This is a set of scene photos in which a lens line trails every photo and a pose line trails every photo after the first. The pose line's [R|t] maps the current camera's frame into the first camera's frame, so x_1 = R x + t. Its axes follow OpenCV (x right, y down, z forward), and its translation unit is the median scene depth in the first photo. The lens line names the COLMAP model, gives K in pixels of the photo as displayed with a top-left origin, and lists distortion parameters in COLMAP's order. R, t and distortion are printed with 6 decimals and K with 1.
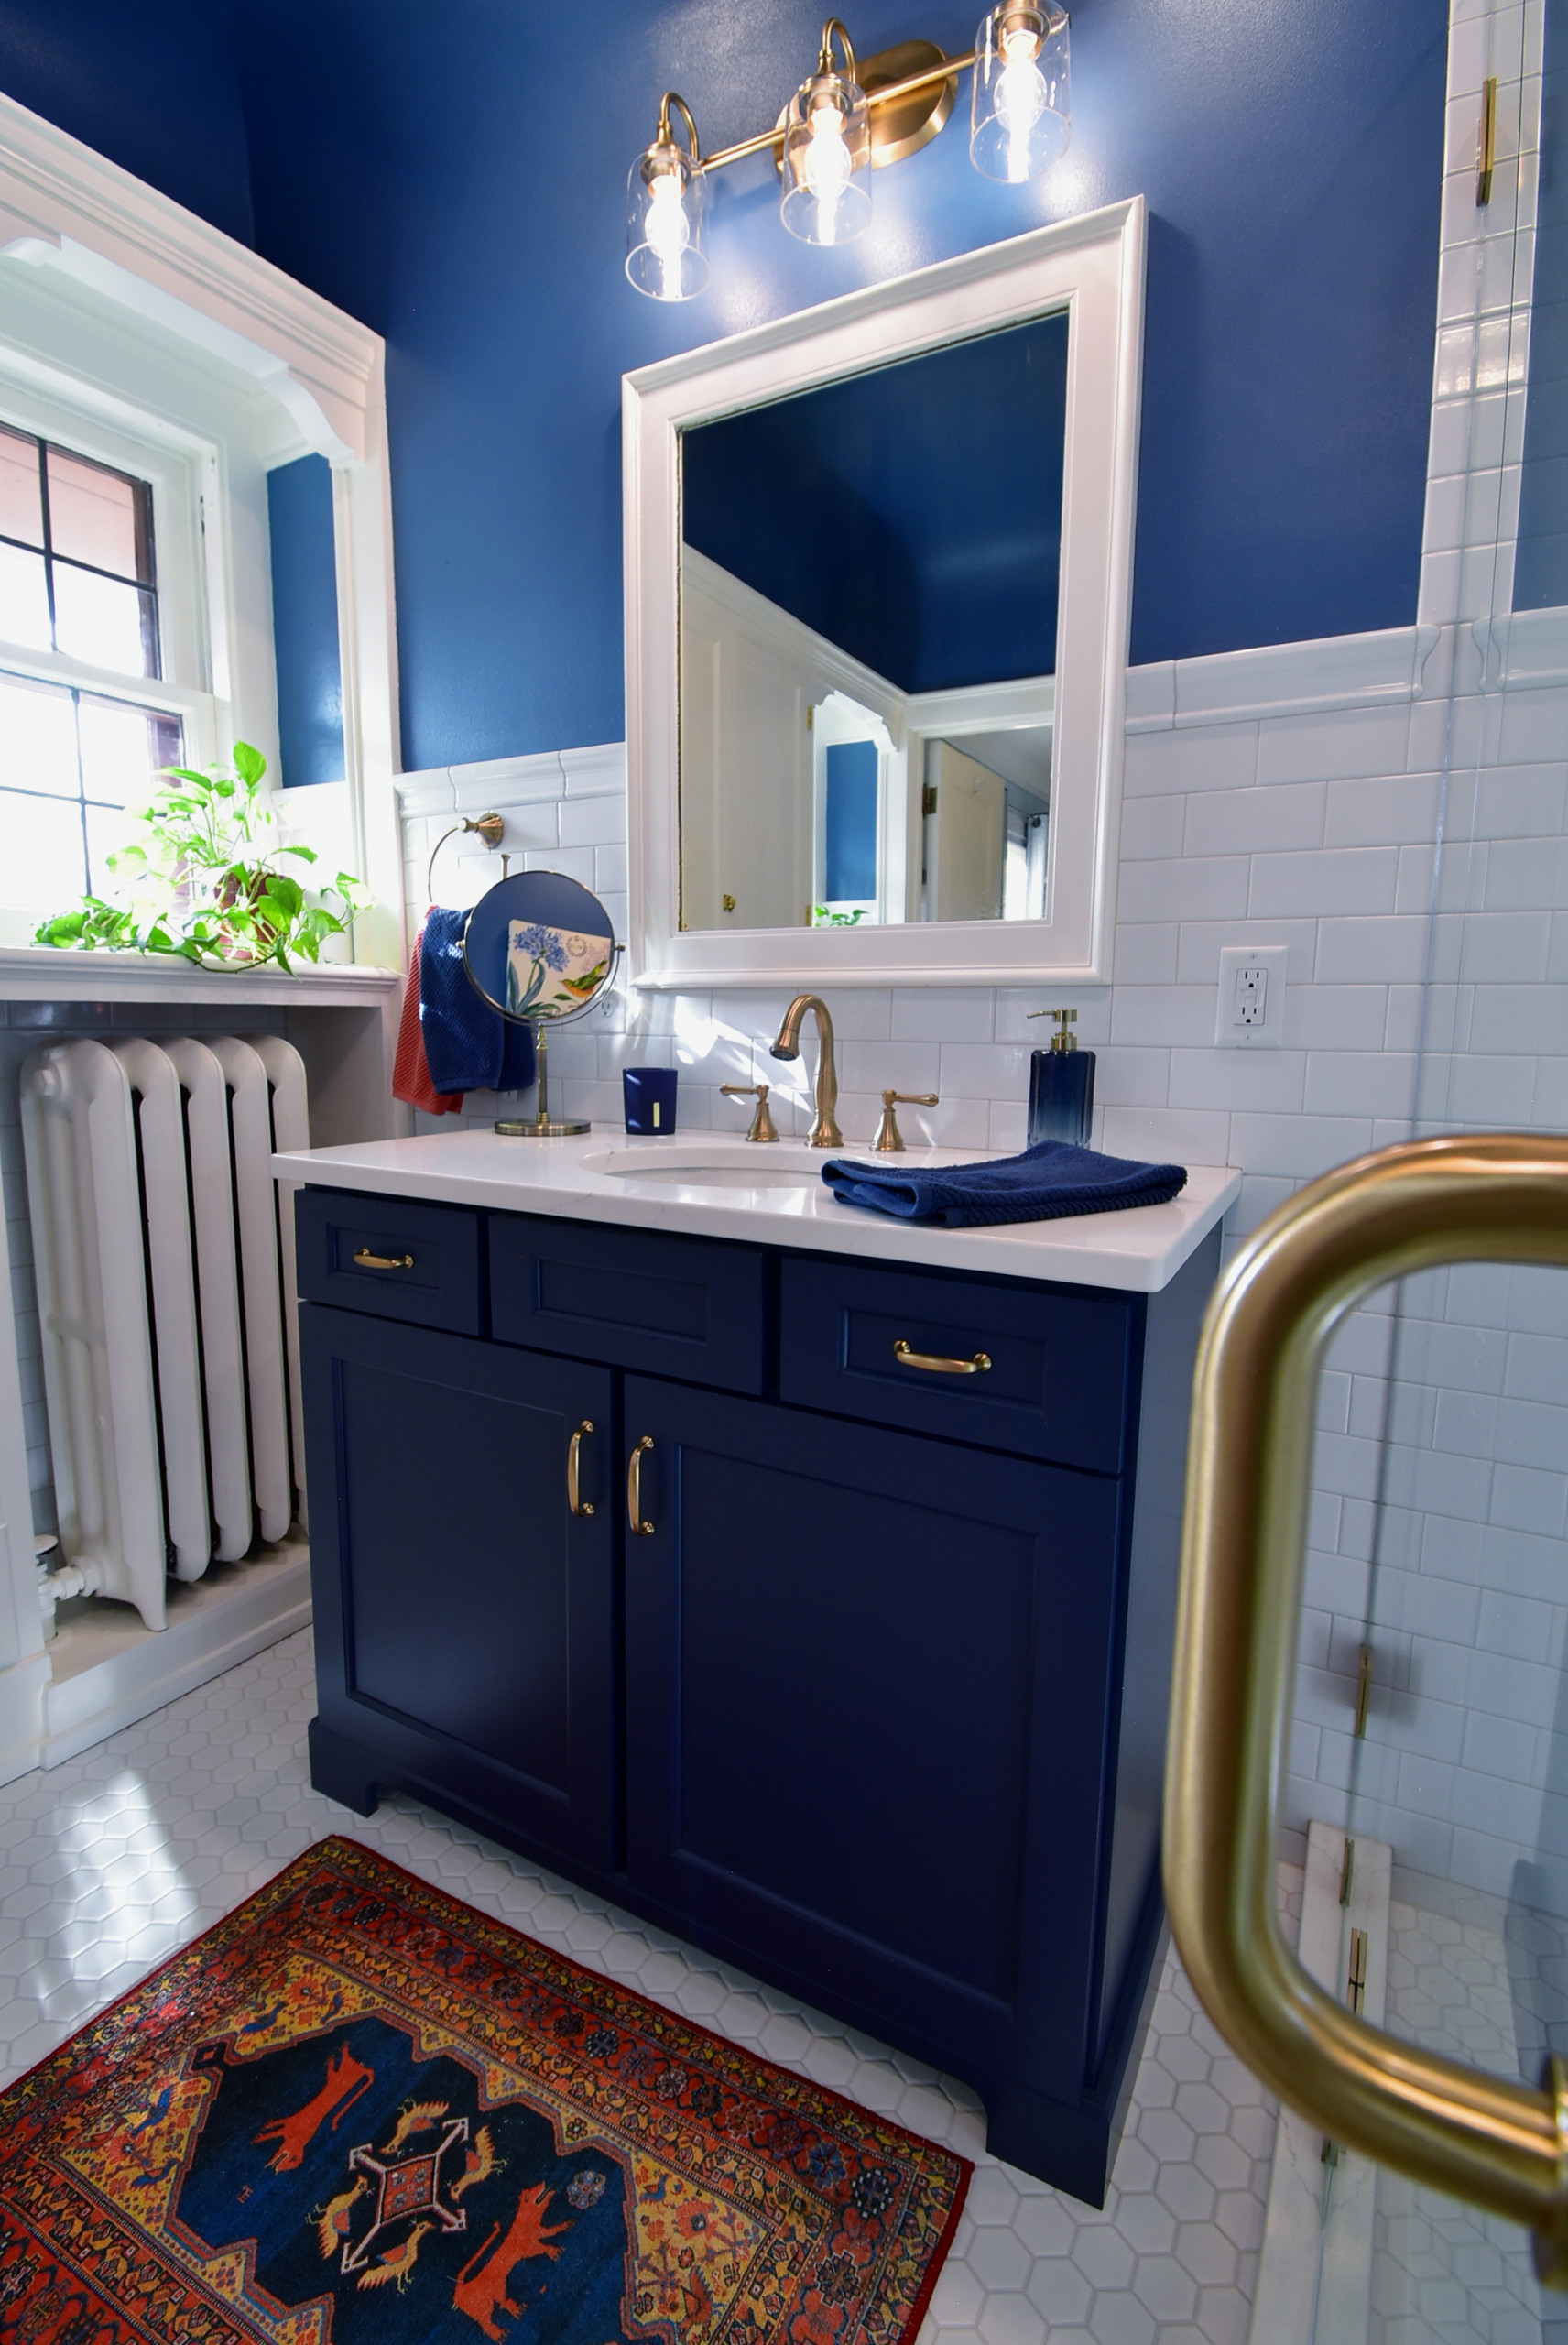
lens RADIAL K [[1053.8, 0, 785.8], [0, 1053.8, 1162.5], [0, 0, 1]] dist [0.001833, -0.014961]
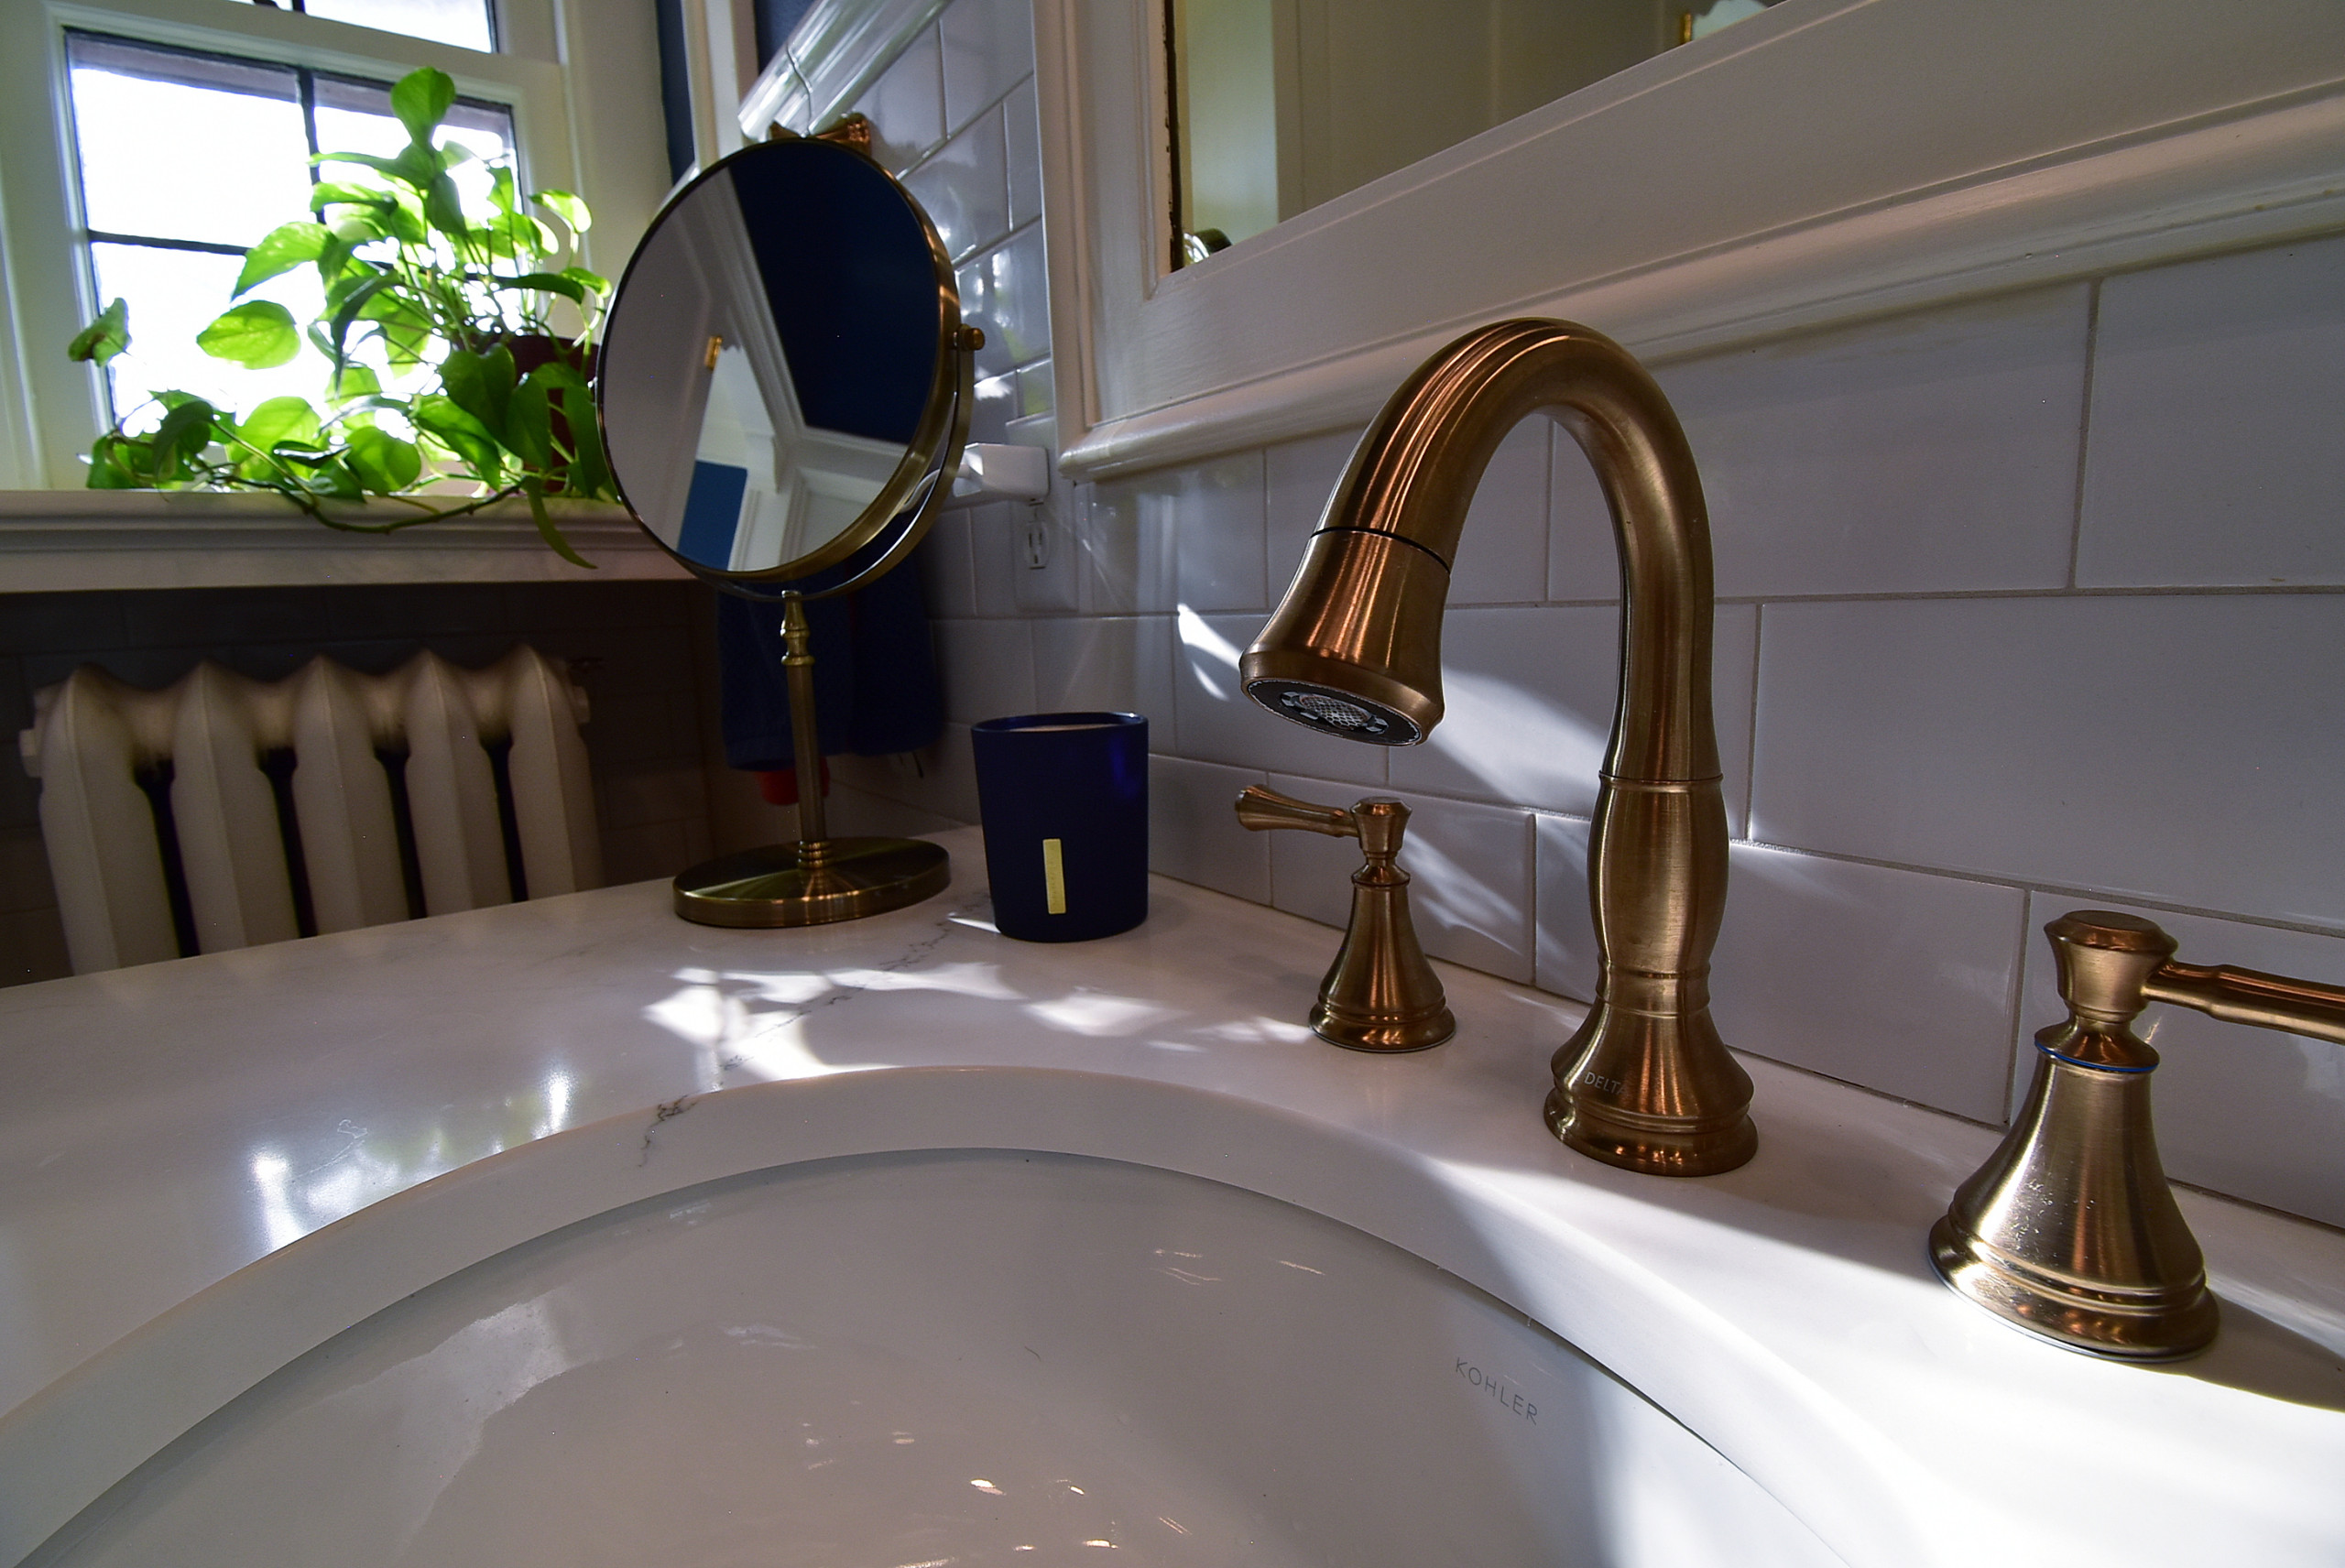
lens RADIAL K [[1064.6, 0, 1187.6], [0, 1064.6, 776.2], [0, 0, 1]] dist [0.020541, -0.027265]
pose [[0.914954, 0.020934, -0.403016, 0.038170], [-0.010235, 0.999536, 0.028683, -0.091771], [0.403429, -0.022118, 0.914743, 0.810508]]
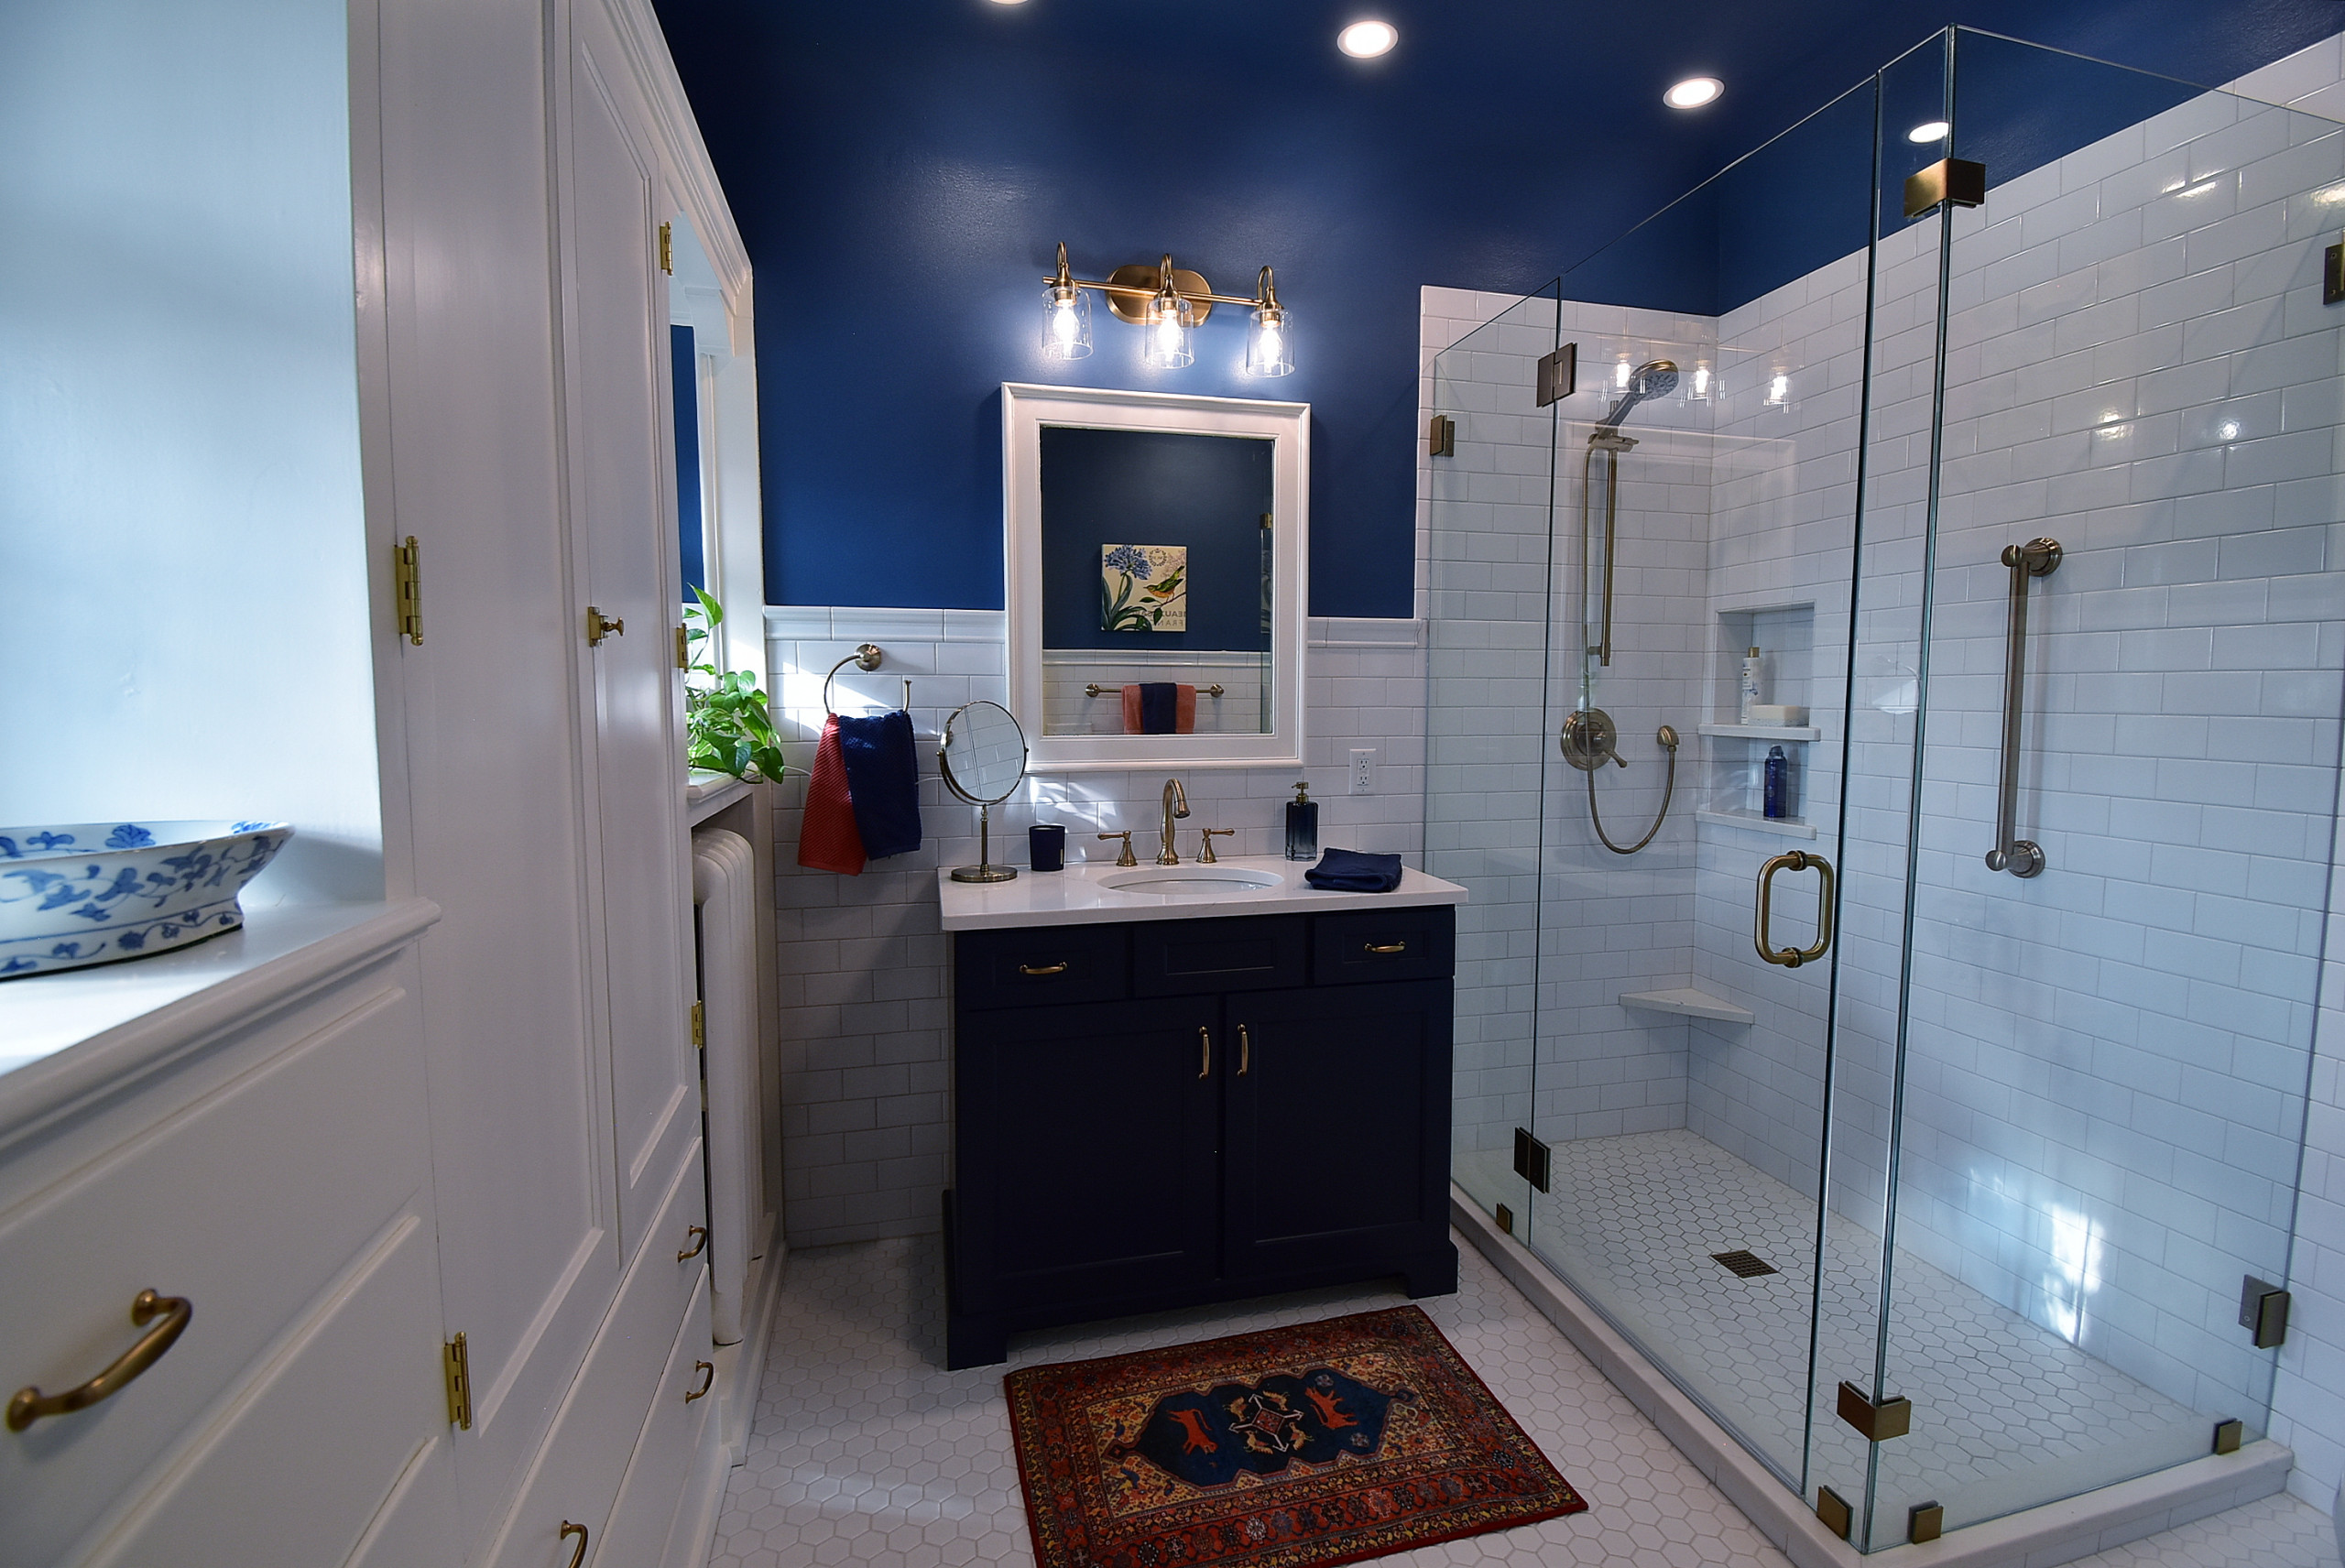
lens RADIAL K [[1047.3, 0, 1186.6], [0, 1047.3, 775.0], [0, 0, 1]] dist [0.023167, -0.028271]
pose [[0.727117, -0.062362, 0.683676, -1.141353], [0.099661, 0.994905, -0.015242, -0.135230], [-0.679242, 0.079218, 0.729627, -0.288383]]
